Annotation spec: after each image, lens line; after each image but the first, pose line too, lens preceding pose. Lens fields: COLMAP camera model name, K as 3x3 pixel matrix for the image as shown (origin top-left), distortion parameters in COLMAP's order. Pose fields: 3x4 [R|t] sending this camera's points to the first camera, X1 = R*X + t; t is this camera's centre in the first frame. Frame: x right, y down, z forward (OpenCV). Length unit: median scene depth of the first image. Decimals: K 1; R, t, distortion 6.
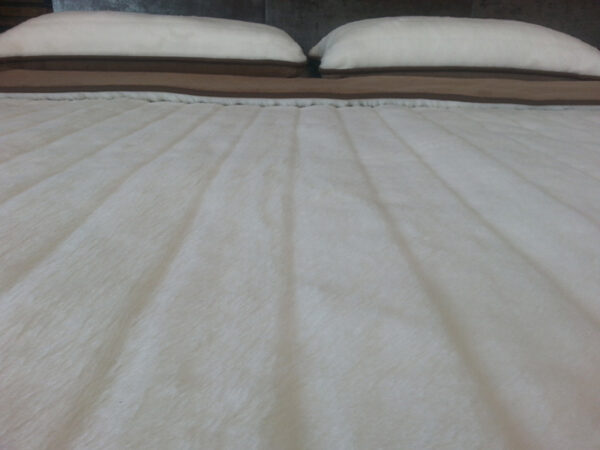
lens RADIAL K [[486.1, 0, 300.4], [0, 486.1, 229.4], [0, 0, 1]] dist [0.096289, -0.144117]
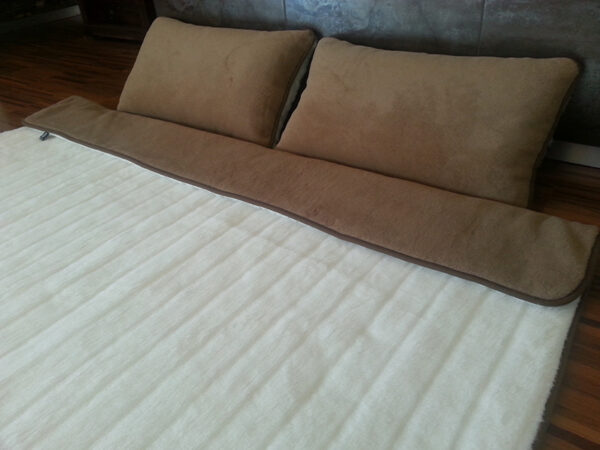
lens RADIAL K [[486.1, 0, 302.5], [0, 486.1, 218.6], [0, 0, 1]] dist [0.096289, -0.144117]
pose [[0.794106, 0.269703, -0.544662, 1.035031], [-0.127653, 0.950173, 0.284387, -0.613841], [0.594223, -0.156306, 0.788966, 0.068759]]
